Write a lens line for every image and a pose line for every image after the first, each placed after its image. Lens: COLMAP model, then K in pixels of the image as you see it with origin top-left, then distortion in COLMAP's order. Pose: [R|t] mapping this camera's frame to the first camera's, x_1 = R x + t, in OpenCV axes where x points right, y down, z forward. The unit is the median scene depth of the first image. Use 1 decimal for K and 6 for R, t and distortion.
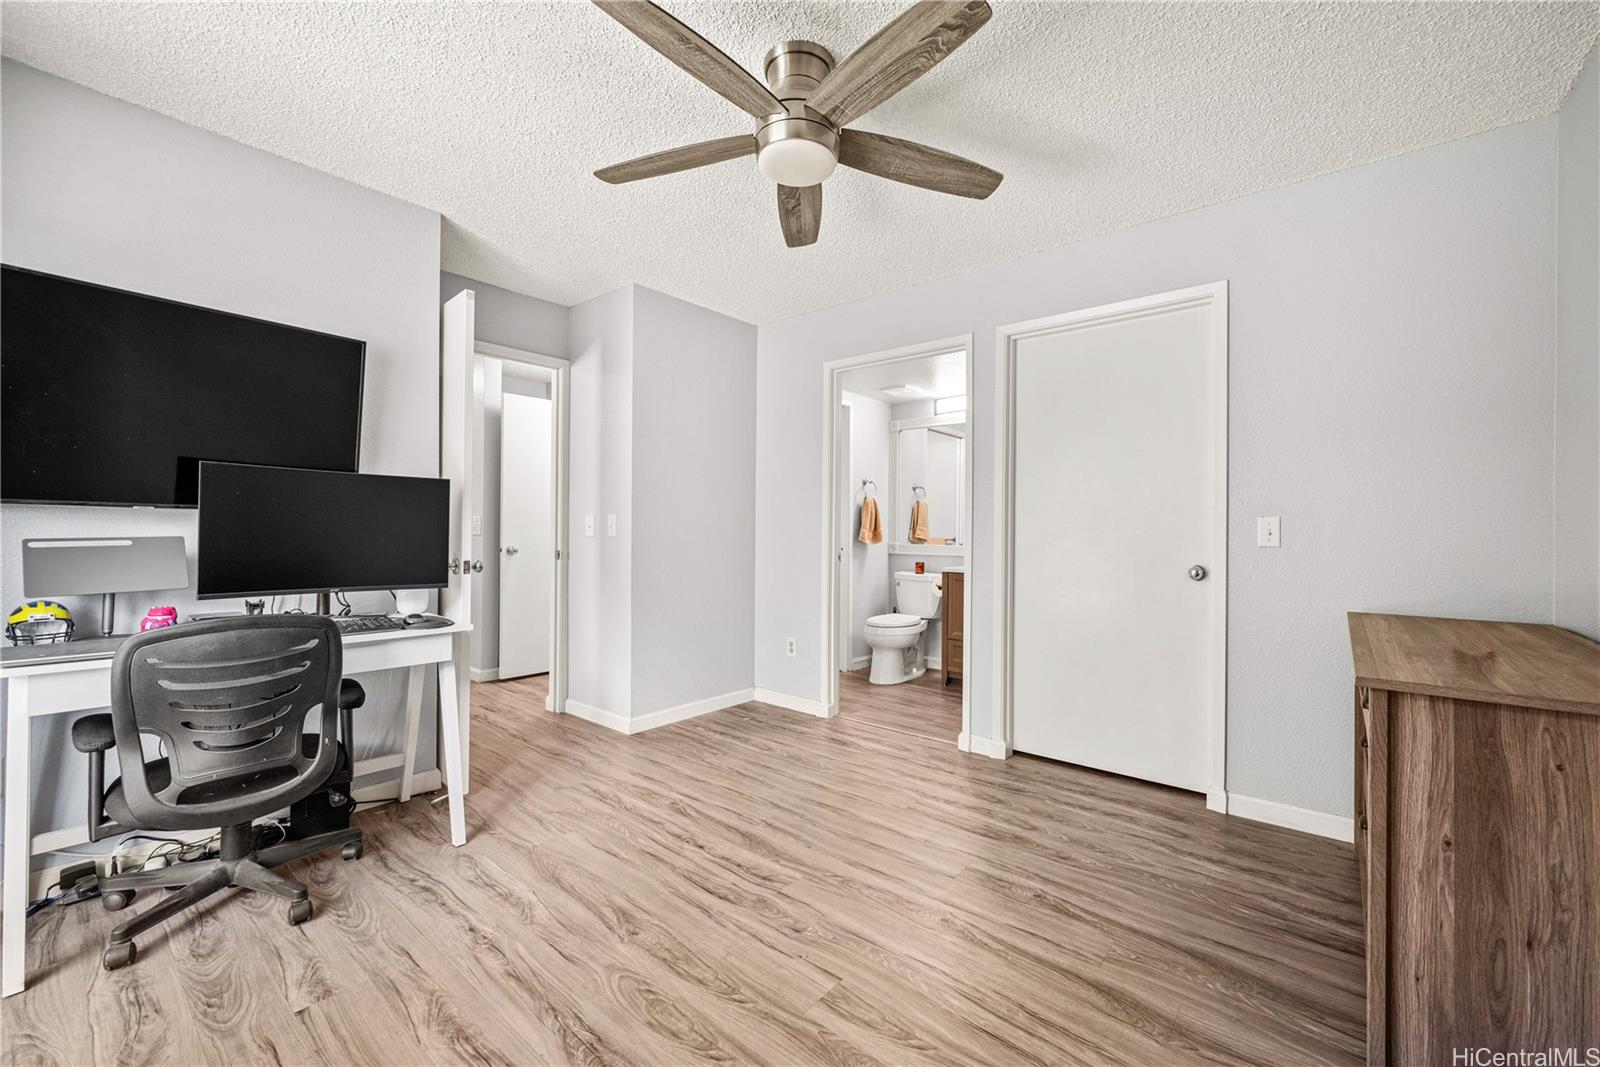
lens RADIAL K [[643.1, 0, 804.5], [0, 643.1, 530.5], [0, 0, 1]] dist [-0.001013, -0.000162]
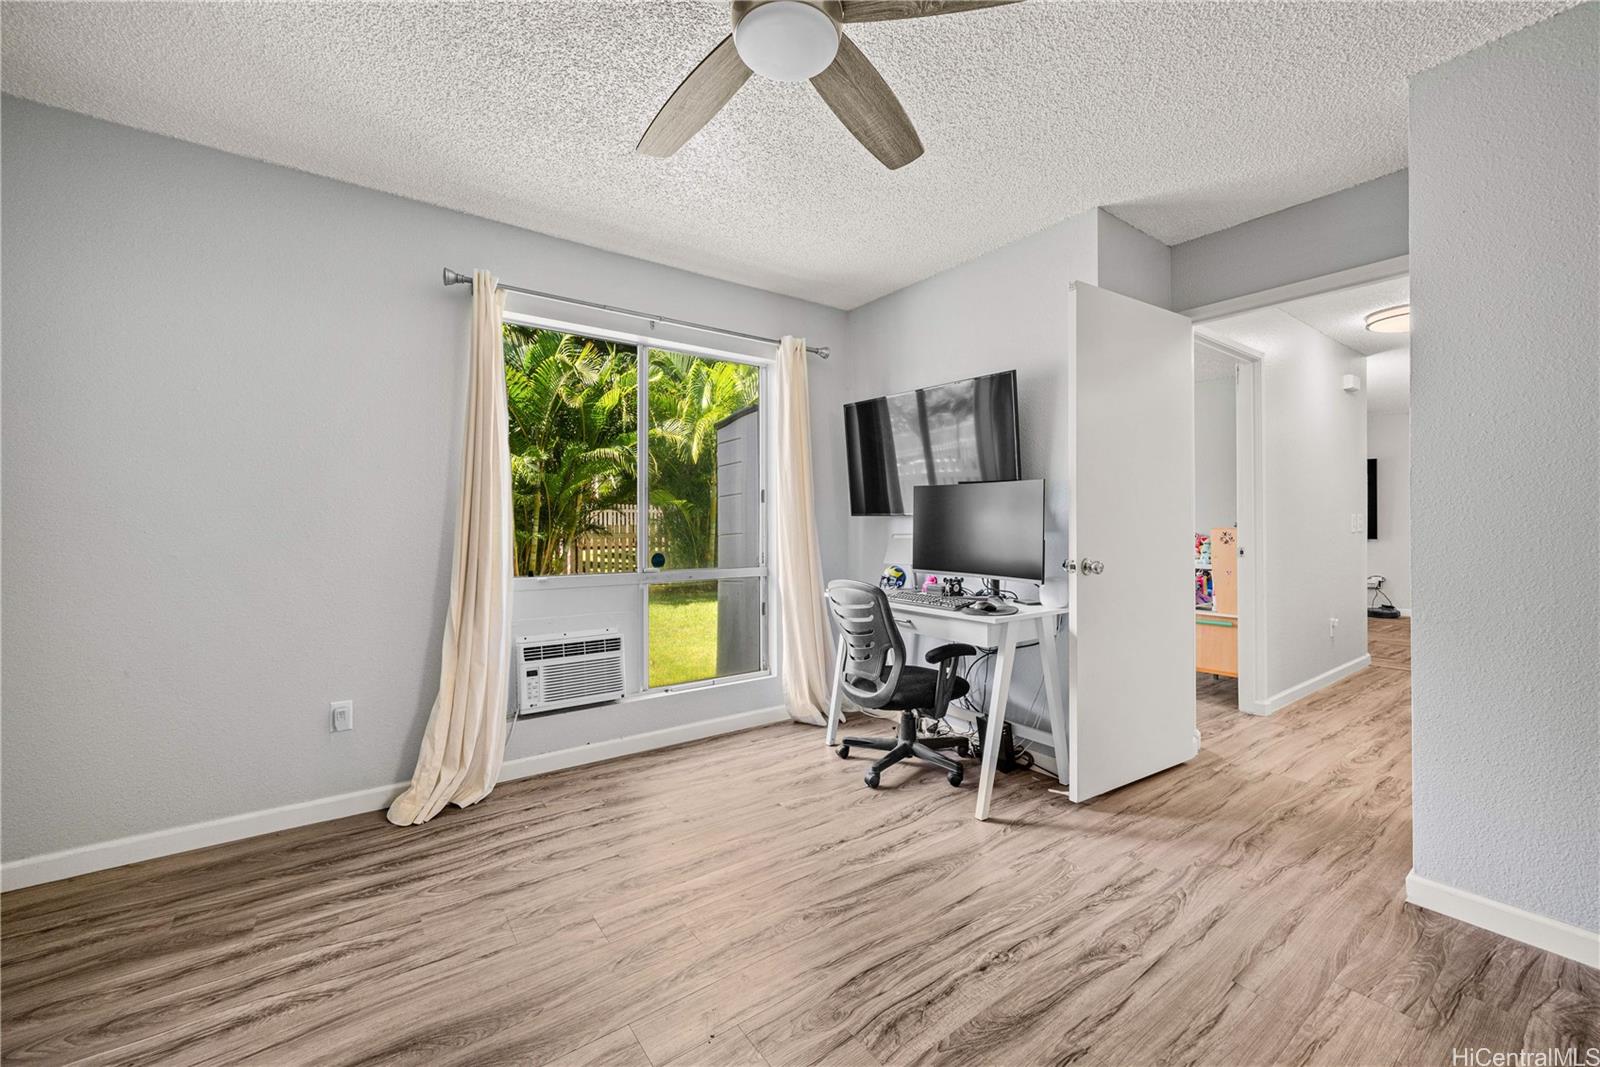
lens RADIAL K [[641.4, 0, 825.7], [0, 641.4, 523.4], [0, 0, 1]] dist [-0.000910, -0.000114]
pose [[-0.224290, -0.011044, -0.974460, 0.546905], [-0.003380, 0.999939, -0.010555, 0.003938], [0.974517, 0.000927, -0.224313, 0.933563]]
